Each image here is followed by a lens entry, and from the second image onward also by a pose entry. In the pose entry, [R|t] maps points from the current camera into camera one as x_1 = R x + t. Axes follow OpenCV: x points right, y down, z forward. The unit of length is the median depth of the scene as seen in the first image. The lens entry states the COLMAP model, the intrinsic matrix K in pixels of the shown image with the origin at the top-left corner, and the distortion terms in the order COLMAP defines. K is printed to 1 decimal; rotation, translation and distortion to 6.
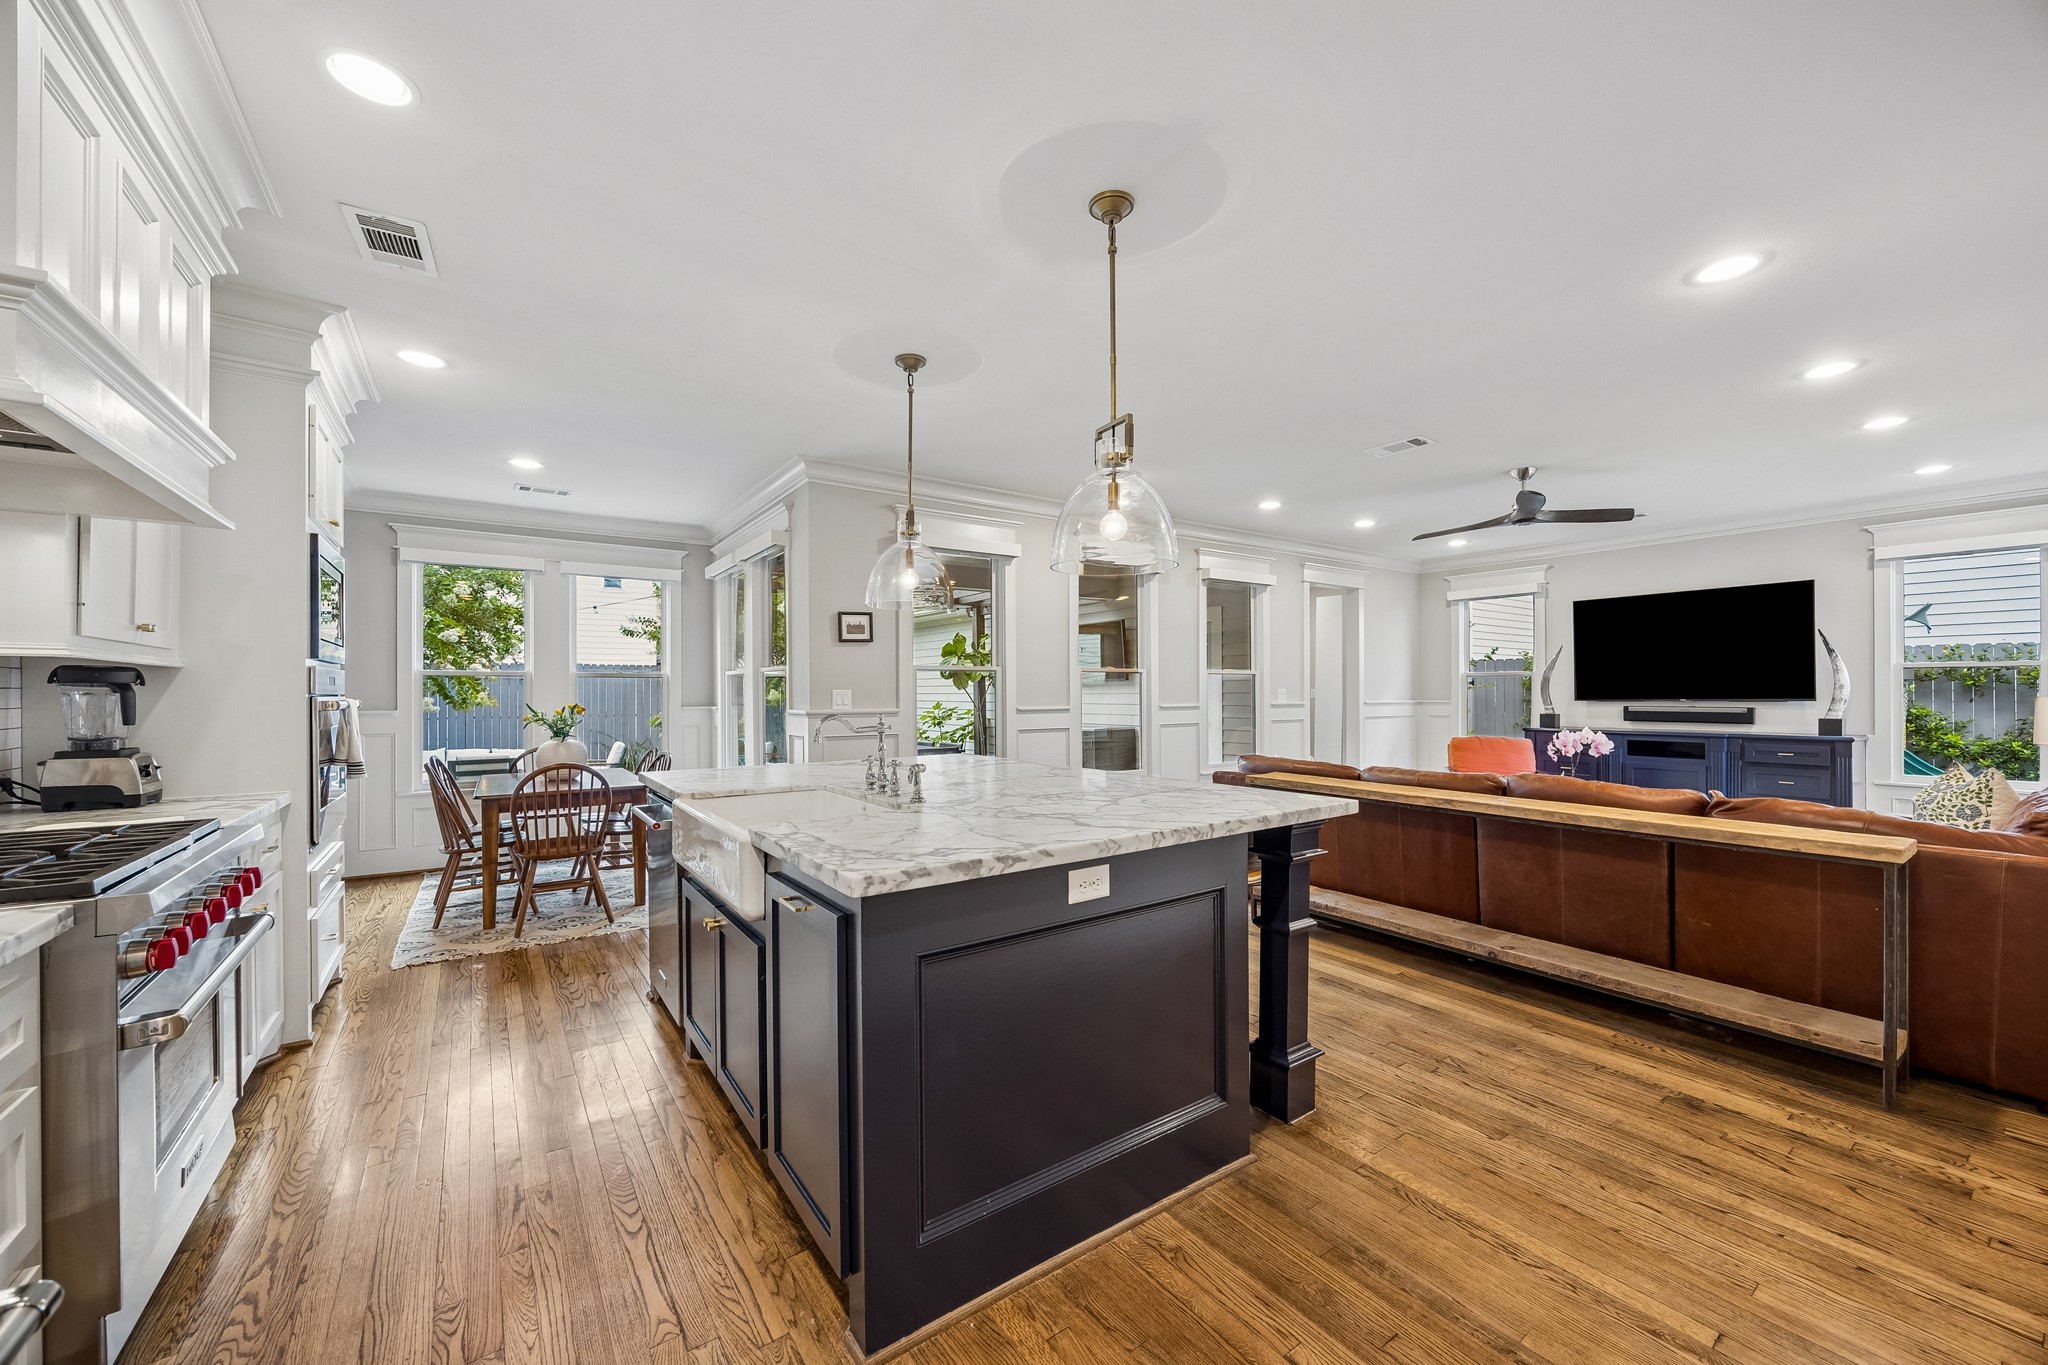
lens RADIAL K [[791.1, 0, 1040.6], [0, 791.1, 688.6], [0, 0, 1]] dist [-0.001519, 0.000098]
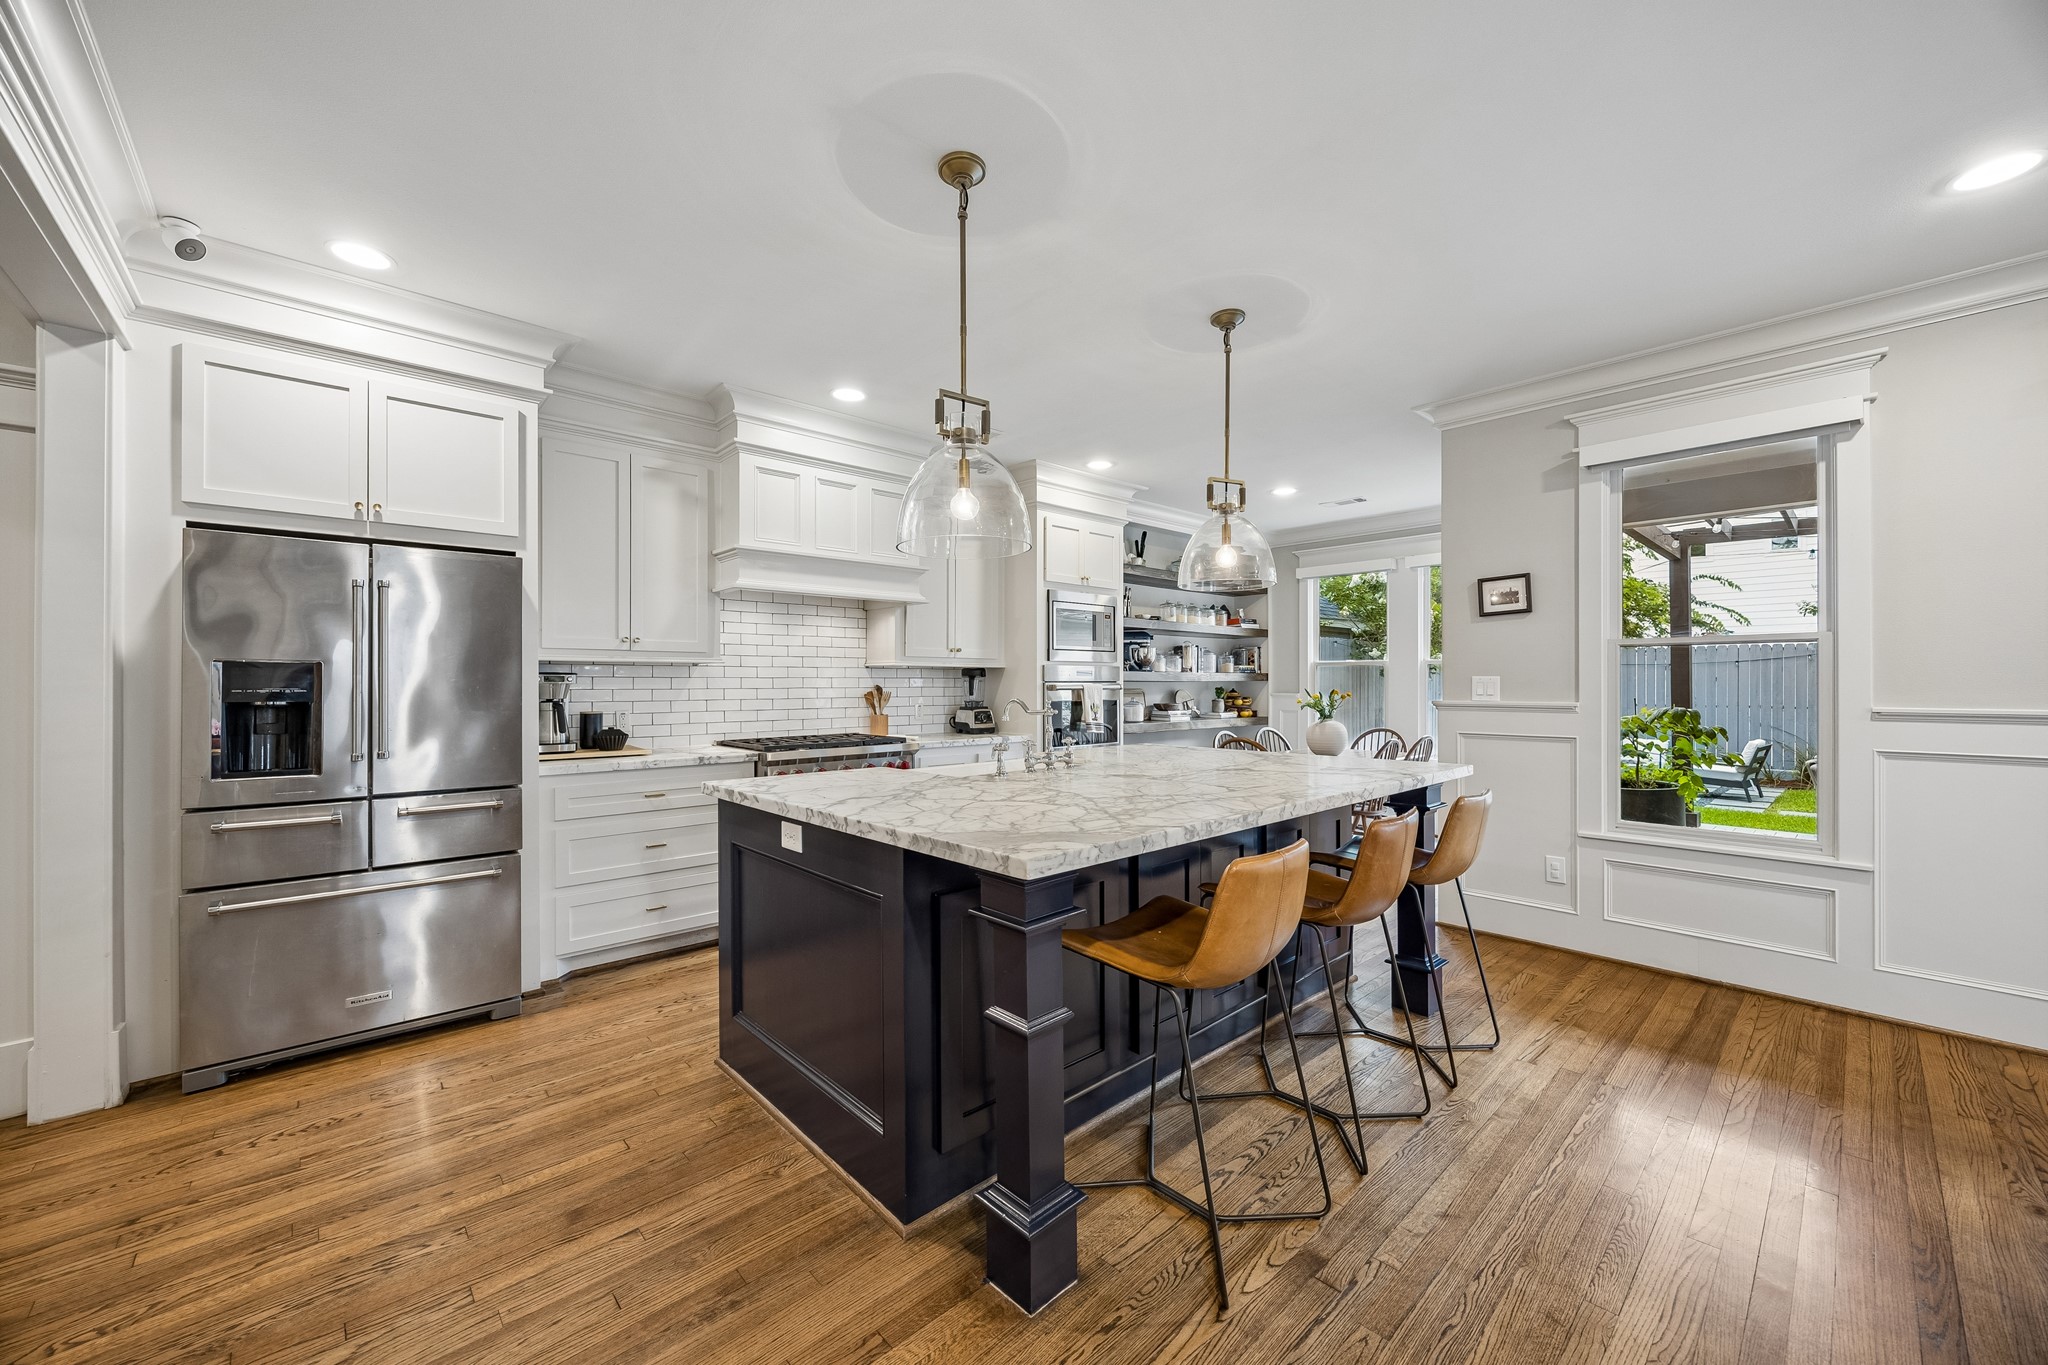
lens RADIAL K [[791.1, 0, 1030.3], [0, 791.1, 683.6], [0, 0, 1]] dist [-0.001519, 0.000098]
pose [[0.109658, 0.005955, -0.993952, 1.011442], [0.005405, 0.999964, 0.006587, 0.002324], [0.993955, -0.006094, 0.109622, 0.944084]]
